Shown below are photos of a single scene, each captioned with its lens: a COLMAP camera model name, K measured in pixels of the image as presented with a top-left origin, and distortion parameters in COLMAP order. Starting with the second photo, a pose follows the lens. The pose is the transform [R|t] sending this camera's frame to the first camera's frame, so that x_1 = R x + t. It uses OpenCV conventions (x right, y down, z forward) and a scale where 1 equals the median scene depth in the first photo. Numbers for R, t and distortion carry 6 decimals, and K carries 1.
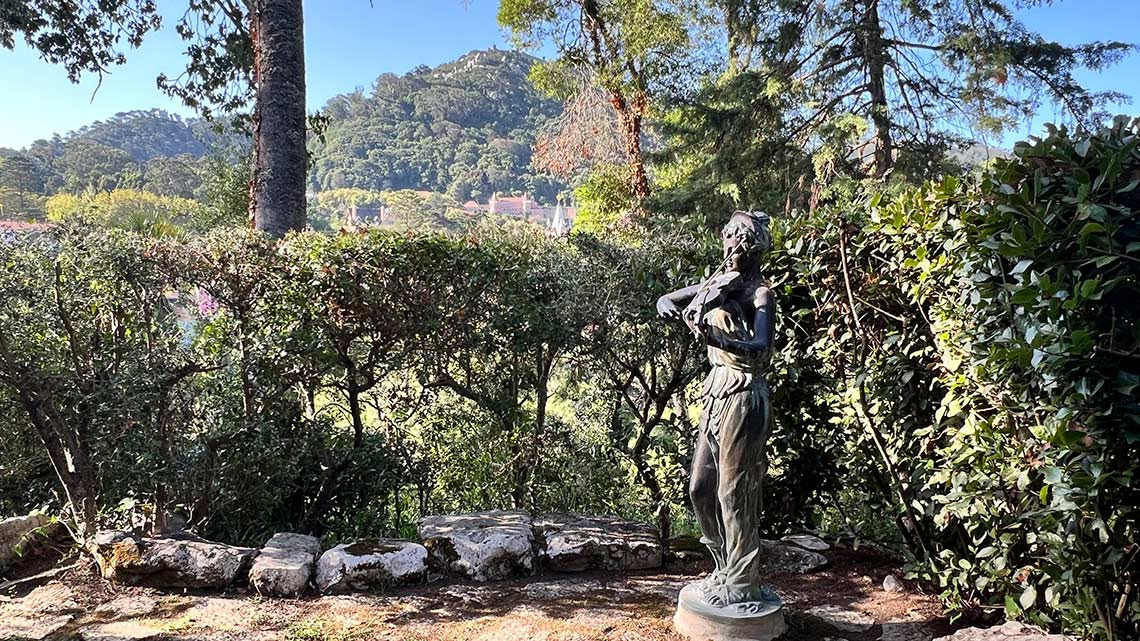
lens RADIAL K [[860.9, 0, 547.6], [0, 860.9, 300.5], [0, 0, 1]] dist [0.059915, -0.061217]
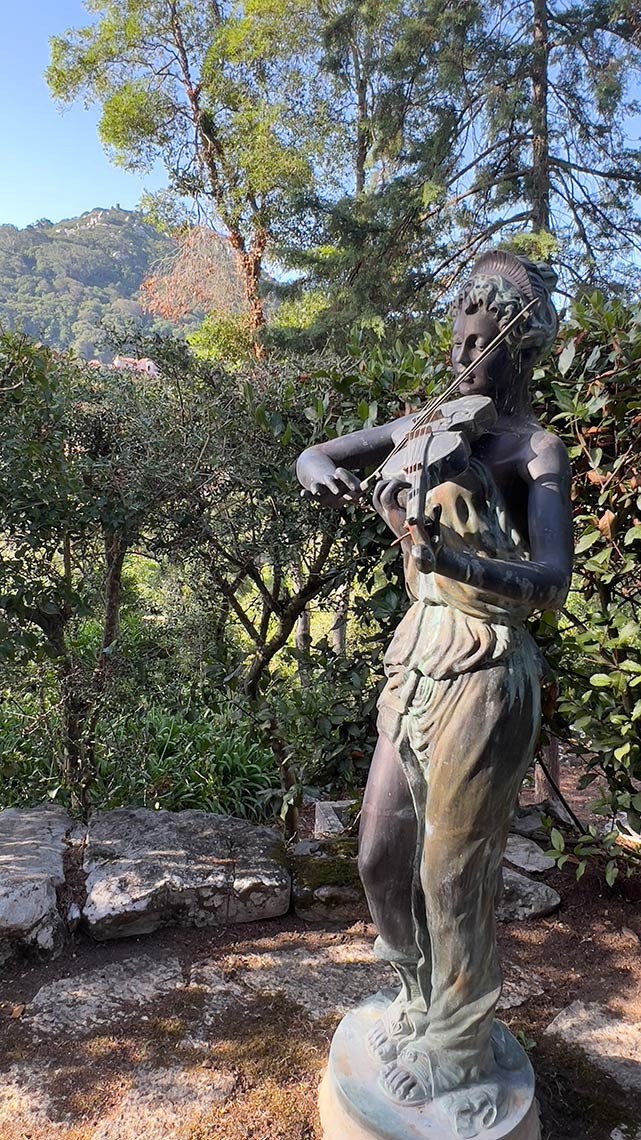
lens RADIAL K [[777.6, 0, 338.6], [0, 777.6, 560.9], [0, 0, 1]] dist [-0.034101, -0.002712]
pose [[0.977336, 0.002599, 0.211679, 0.051198], [-0.029477, 0.991854, 0.123919, 0.002890], [-0.209633, -0.127350, 0.969451, 0.496745]]
